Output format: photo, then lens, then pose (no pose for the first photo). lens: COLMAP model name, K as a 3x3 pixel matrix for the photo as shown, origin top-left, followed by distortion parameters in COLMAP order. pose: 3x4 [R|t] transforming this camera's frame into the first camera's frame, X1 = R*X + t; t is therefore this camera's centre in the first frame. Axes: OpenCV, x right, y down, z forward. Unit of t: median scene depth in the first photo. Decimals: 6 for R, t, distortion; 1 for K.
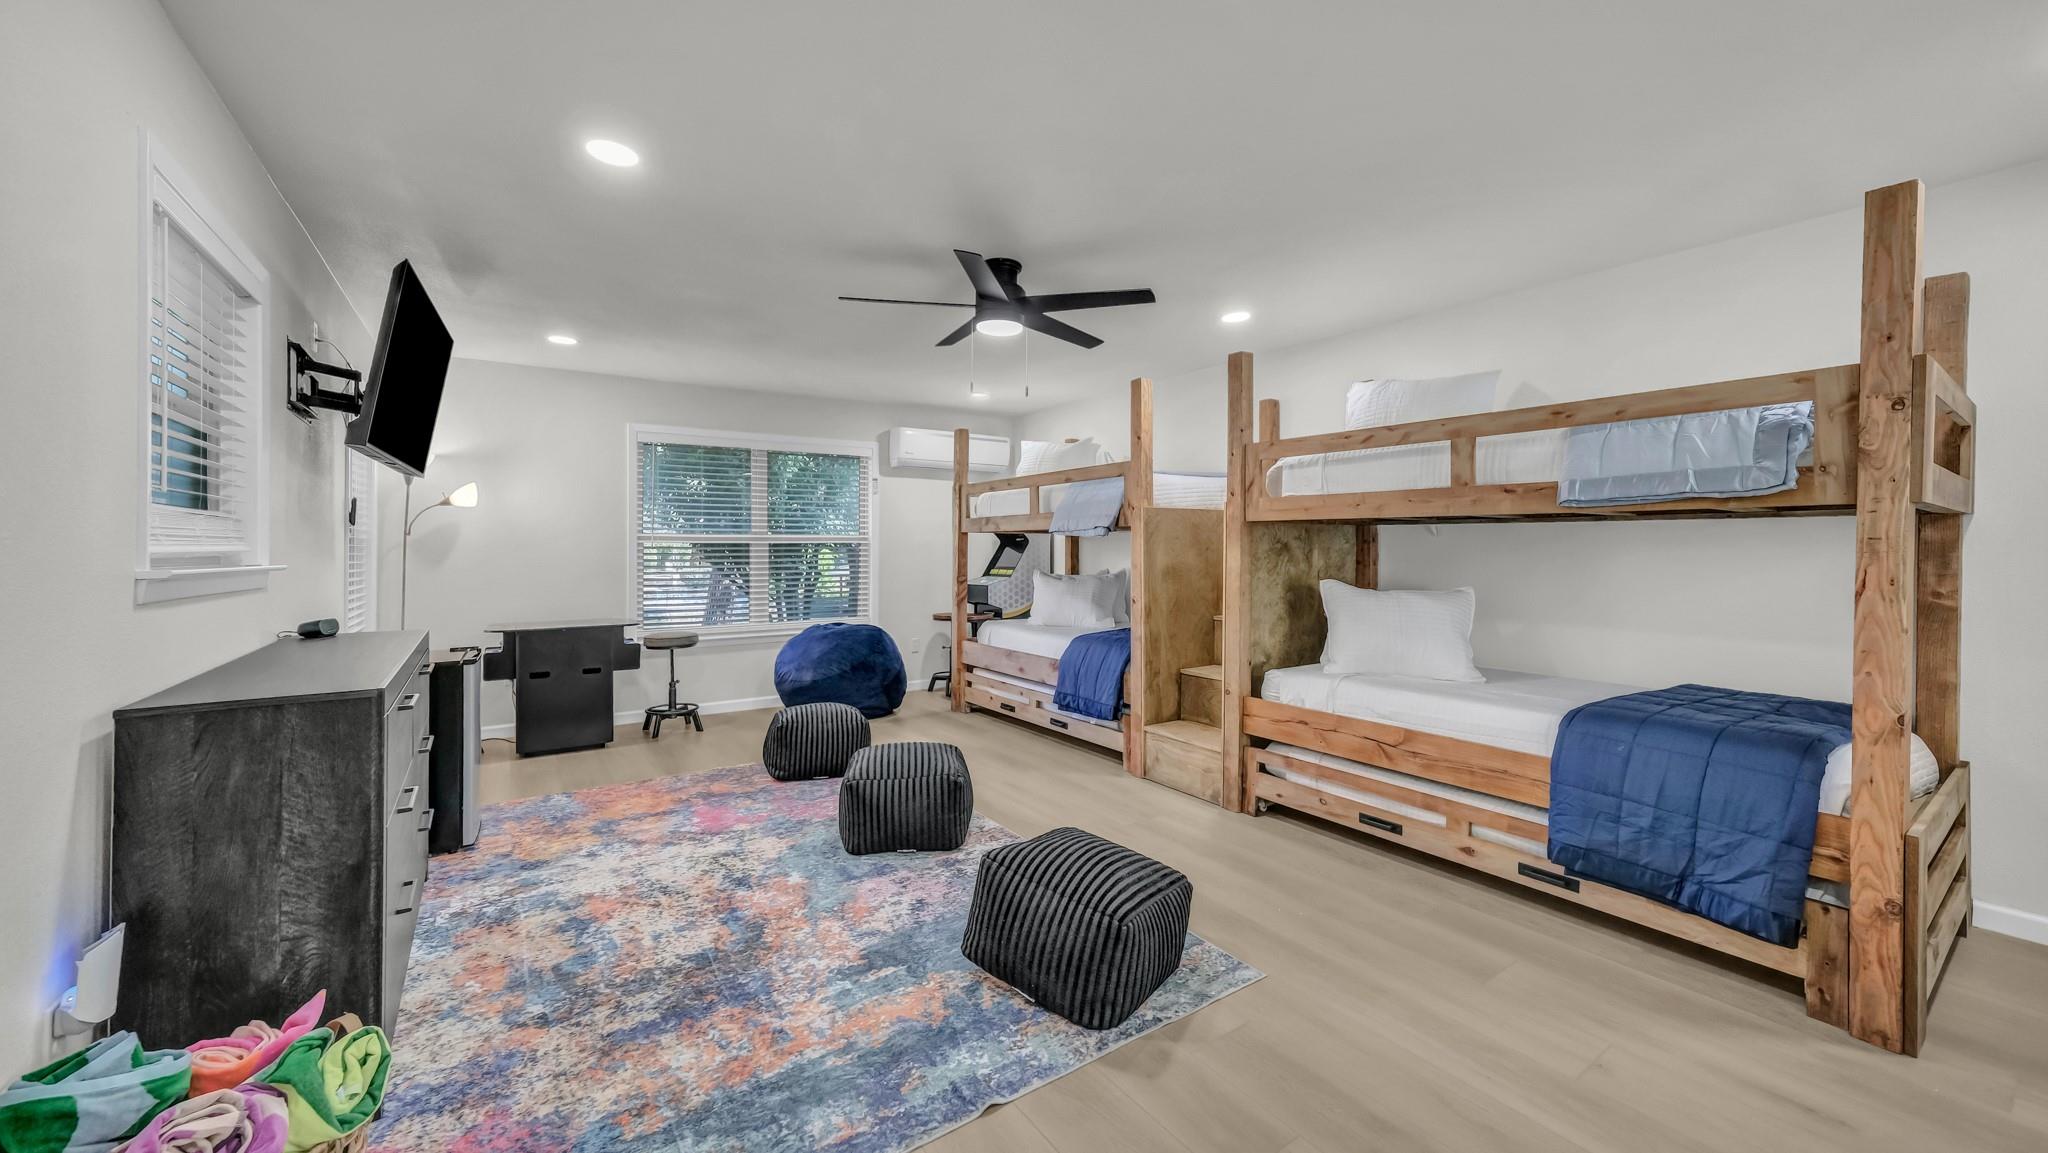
lens RADIAL K [[764.3, 0, 1031.3], [0, 764.3, 564.9], [0, 0, 1]] dist [-0.001847, 0.000038]
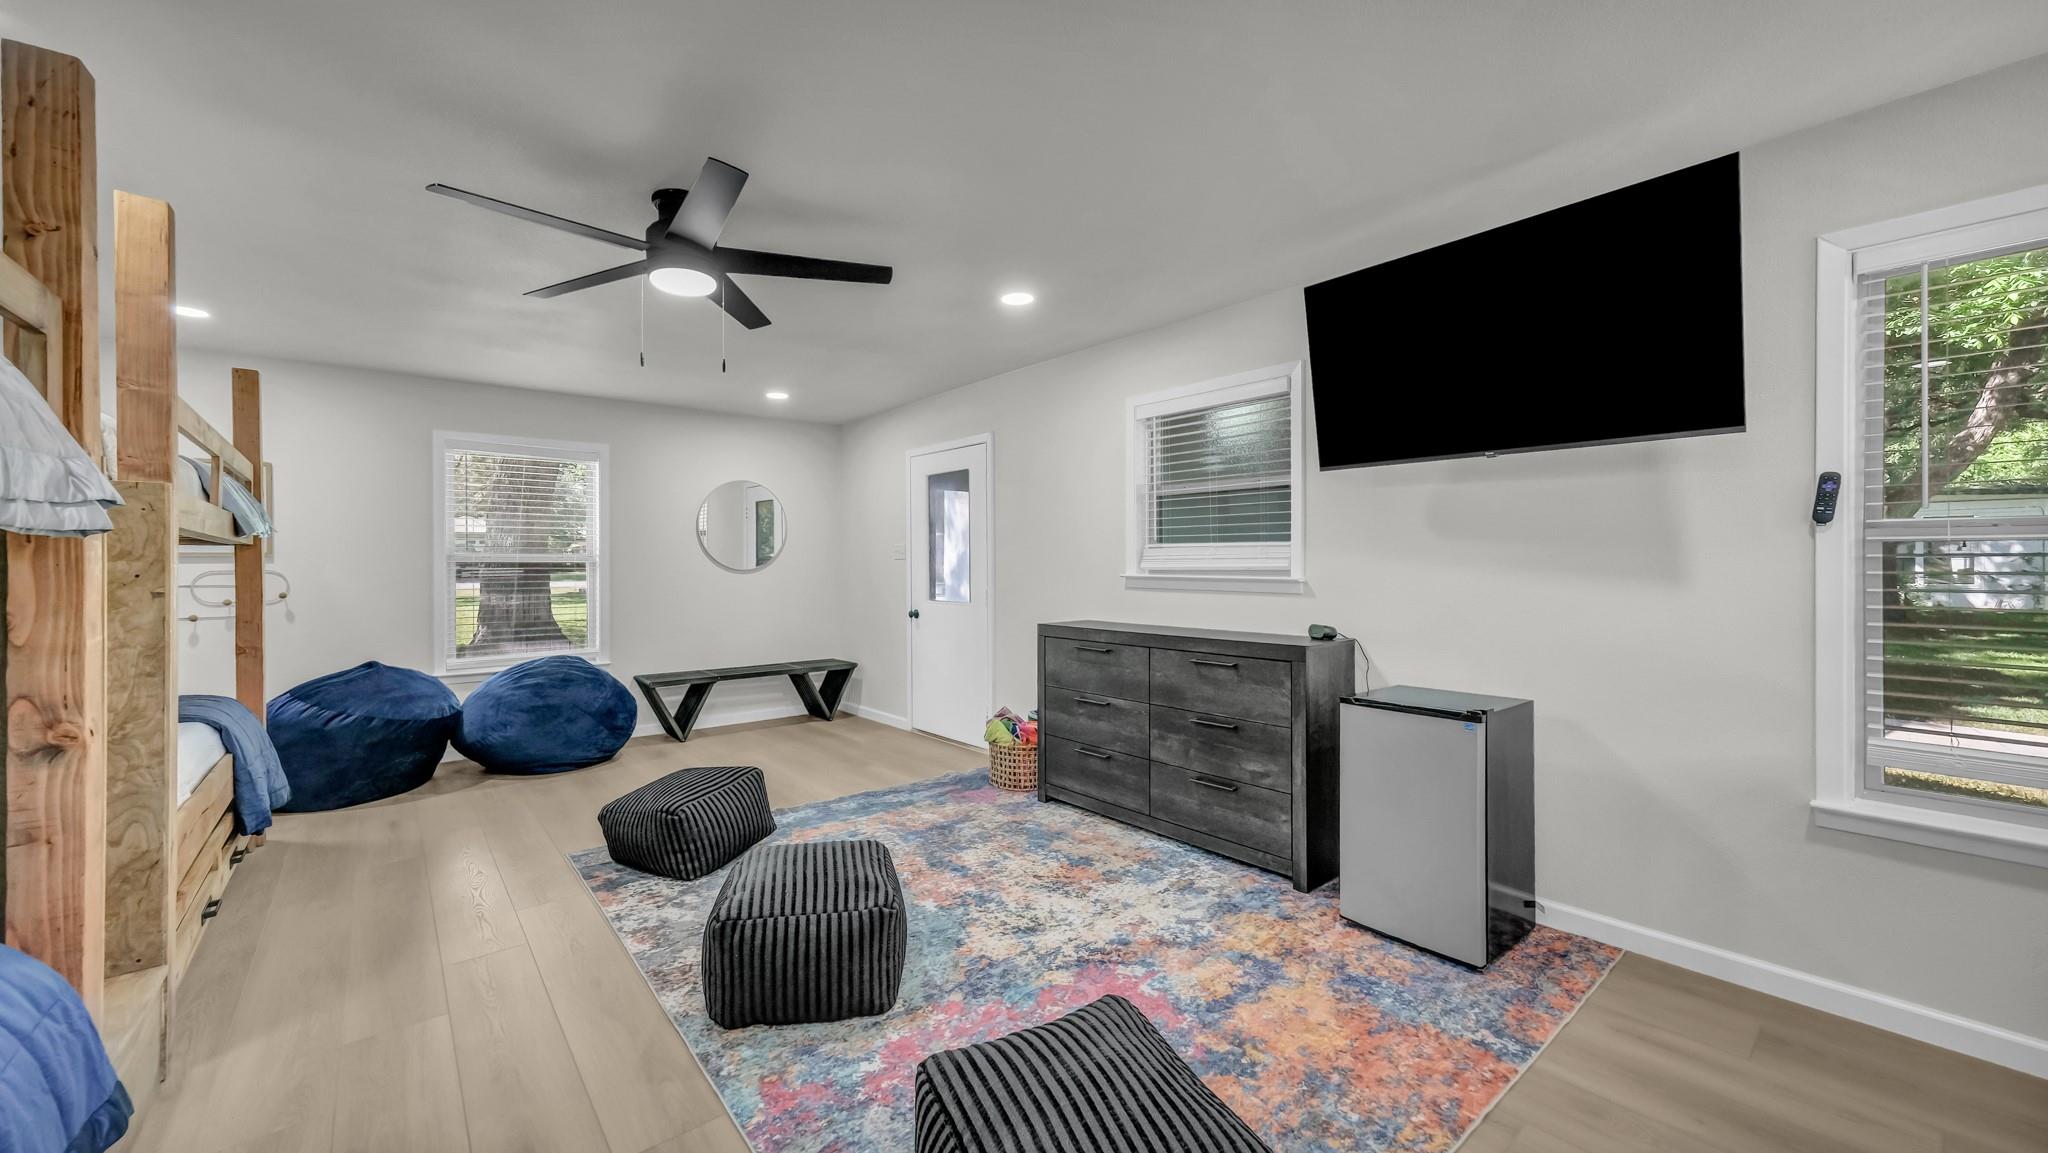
lens RADIAL K [[764.3, 0, 1031.3], [0, 764.3, 564.9], [0, 0, 1]] dist [-0.001847, 0.000038]
pose [[-0.994643, 0.005360, -0.103231, -0.333640], [0.003491, 0.999827, 0.018277, -0.038900], [0.103312, 0.017819, -0.994489, 1.935853]]
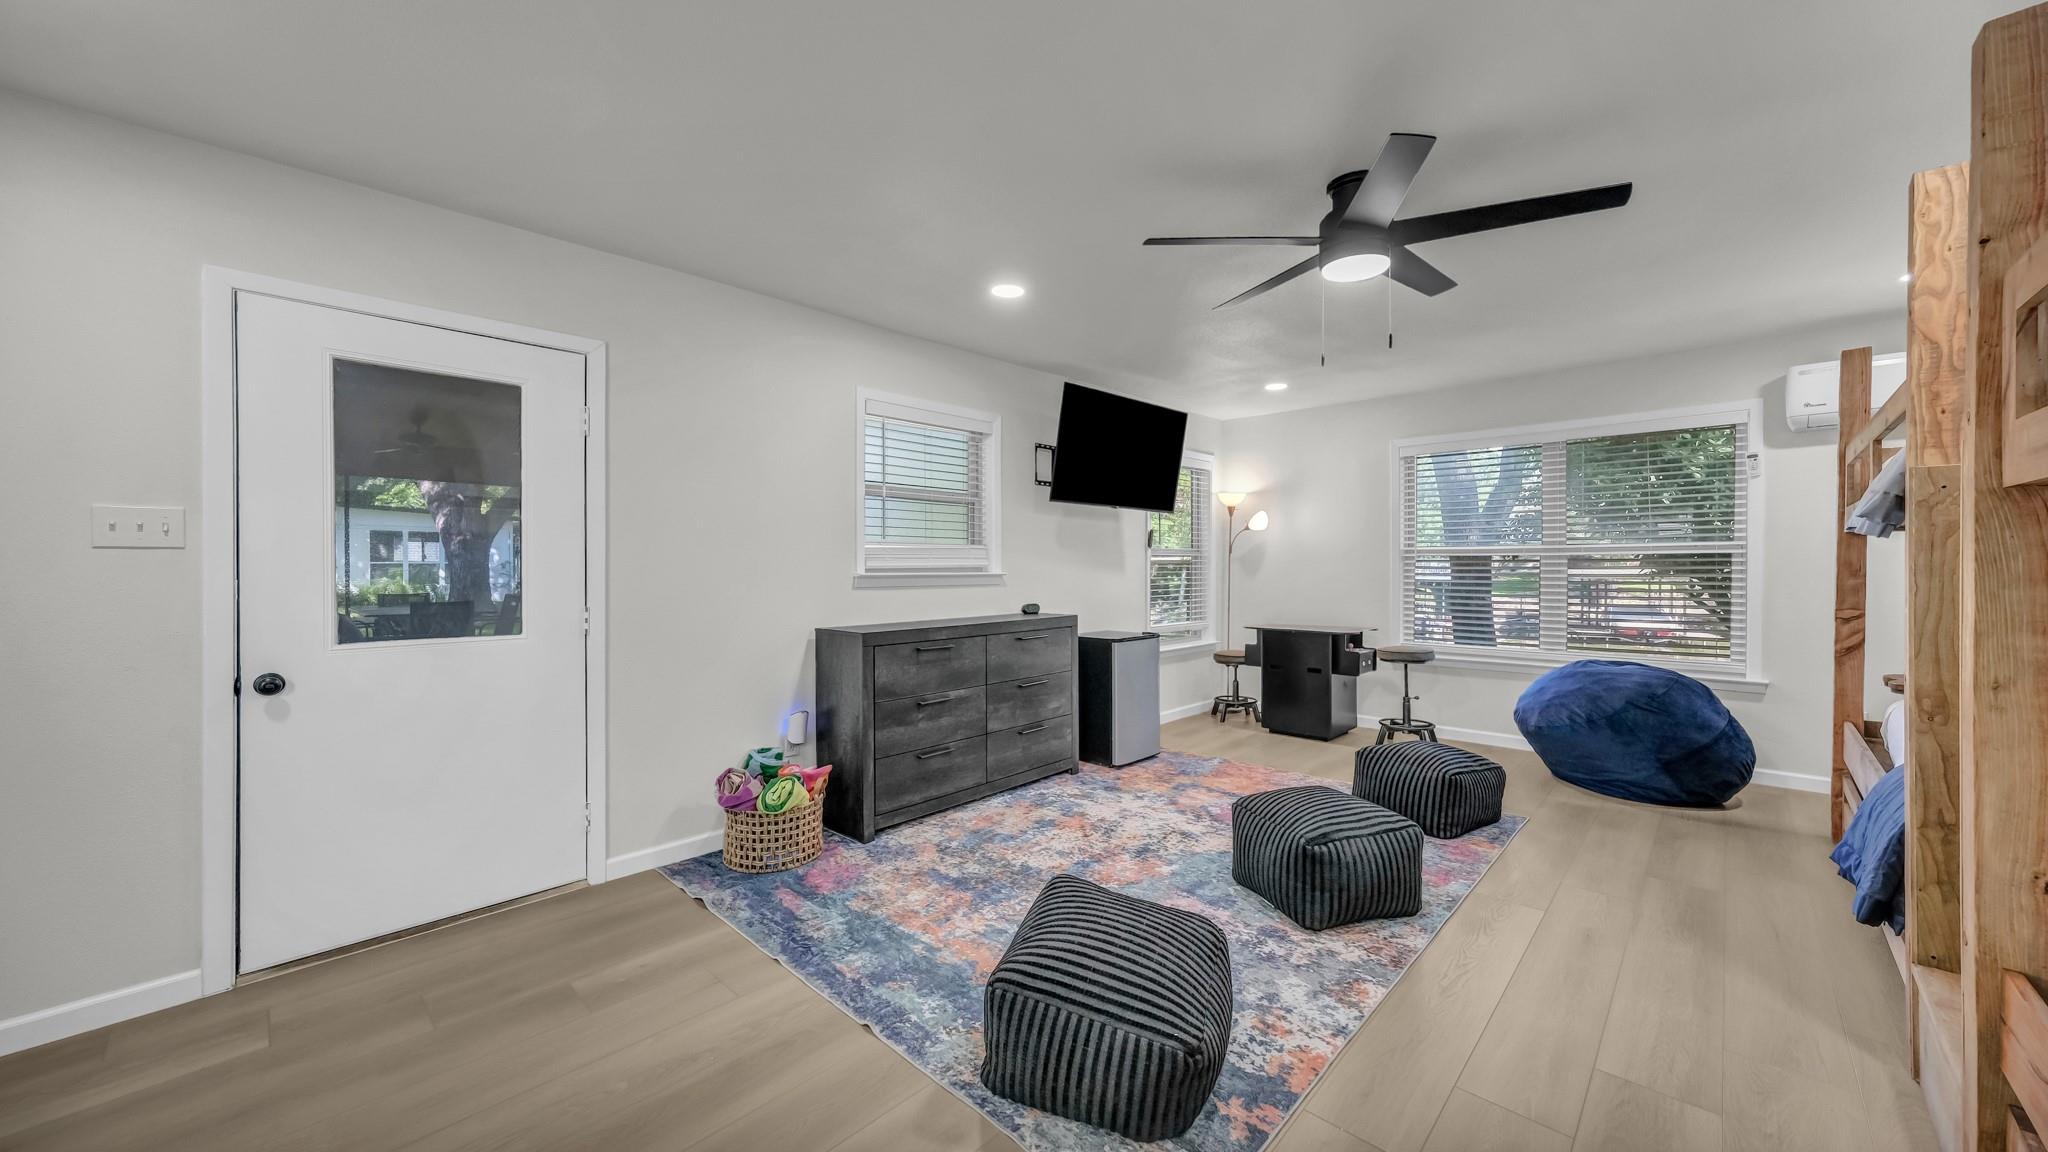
lens RADIAL K [[733.8, 0, 1012.9], [0, 733.8, 571.1], [0, 0, 1]] dist [0.000078, 0.000023]
pose [[0.195430, 0.009235, -0.980674, 0.644506], [-0.016622, 0.999843, 0.006103, -0.011185], [0.980577, 0.015108, 0.195553, 0.567931]]
